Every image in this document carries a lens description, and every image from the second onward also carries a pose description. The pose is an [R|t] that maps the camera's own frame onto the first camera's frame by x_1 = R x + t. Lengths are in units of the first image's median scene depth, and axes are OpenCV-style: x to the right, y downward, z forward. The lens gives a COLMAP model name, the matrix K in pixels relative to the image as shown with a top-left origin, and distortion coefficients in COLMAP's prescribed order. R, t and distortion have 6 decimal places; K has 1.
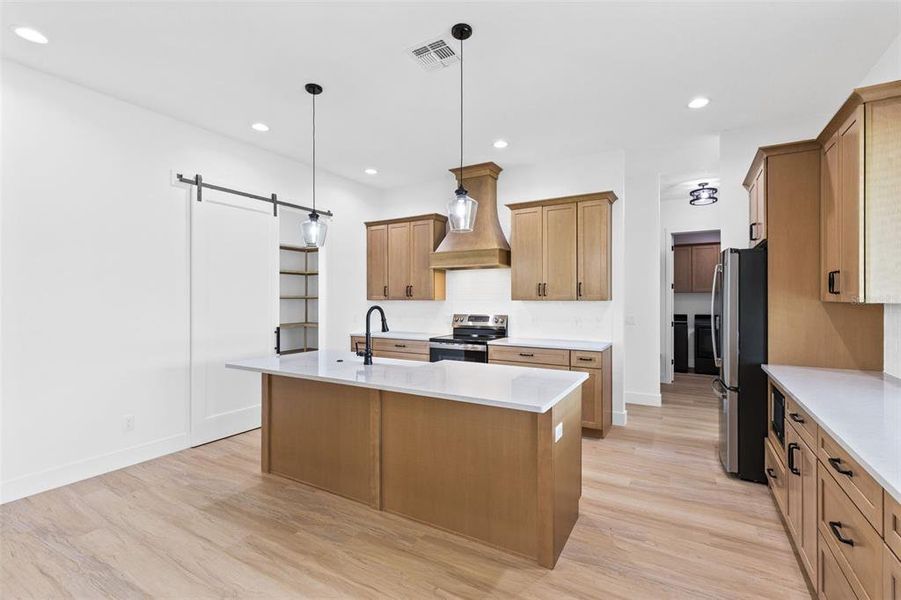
lens RADIAL K [[403.6, 0, 459.4], [0, 403.6, 297.6], [0, 0, 1]] dist [-0.000722, -0.000503]
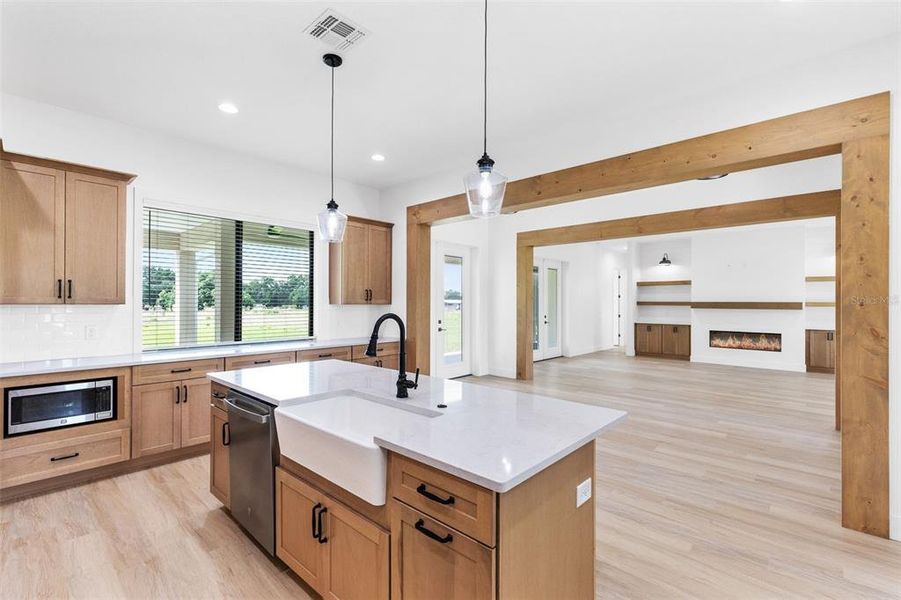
lens RADIAL K [[399.8, 0, 448.7], [0, 399.8, 295.3], [0, 0, 1]] dist [0.002440, 0.000357]
pose [[-0.974375, -0.000233, 0.224929, -0.449112], [-0.004689, 0.999803, -0.019276, 0.001992], [-0.224880, -0.019837, -0.974184, 1.632166]]
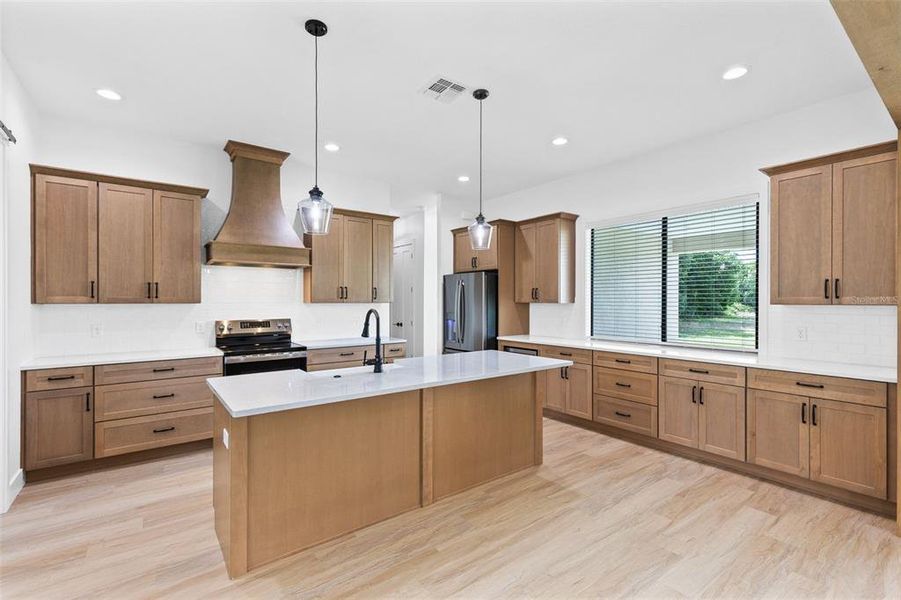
lens RADIAL K [[403.0, 0, 450.5], [0, 403.0, 300.0], [0, 0, 1]] dist [-0.002436, -0.000306]
pose [[0.391960, 0.001903, 0.919980, -0.993912], [-0.002908, 0.999995, -0.000829, -0.000448], [-0.919978, -0.002351, 0.391964, 0.477811]]
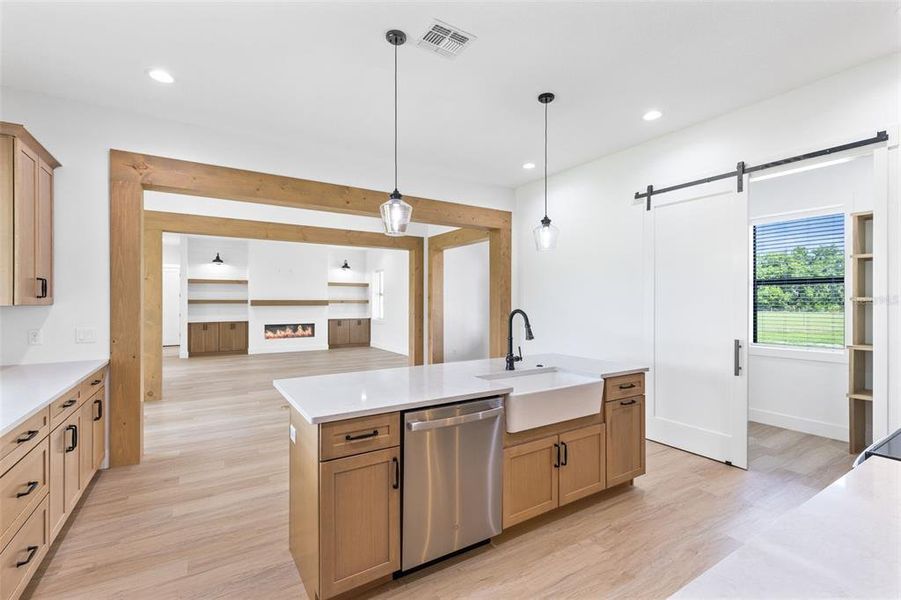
lens RADIAL K [[403.0, 0, 450.5], [0, 403.0, 300.0], [0, 0, 1]] dist [-0.002436, -0.000306]
pose [[-0.469419, -0.002472, -0.882972, 0.681032], [0.002371, 0.999989, -0.004060, 0.002105], [0.882972, -0.004000, -0.469408, 1.304505]]
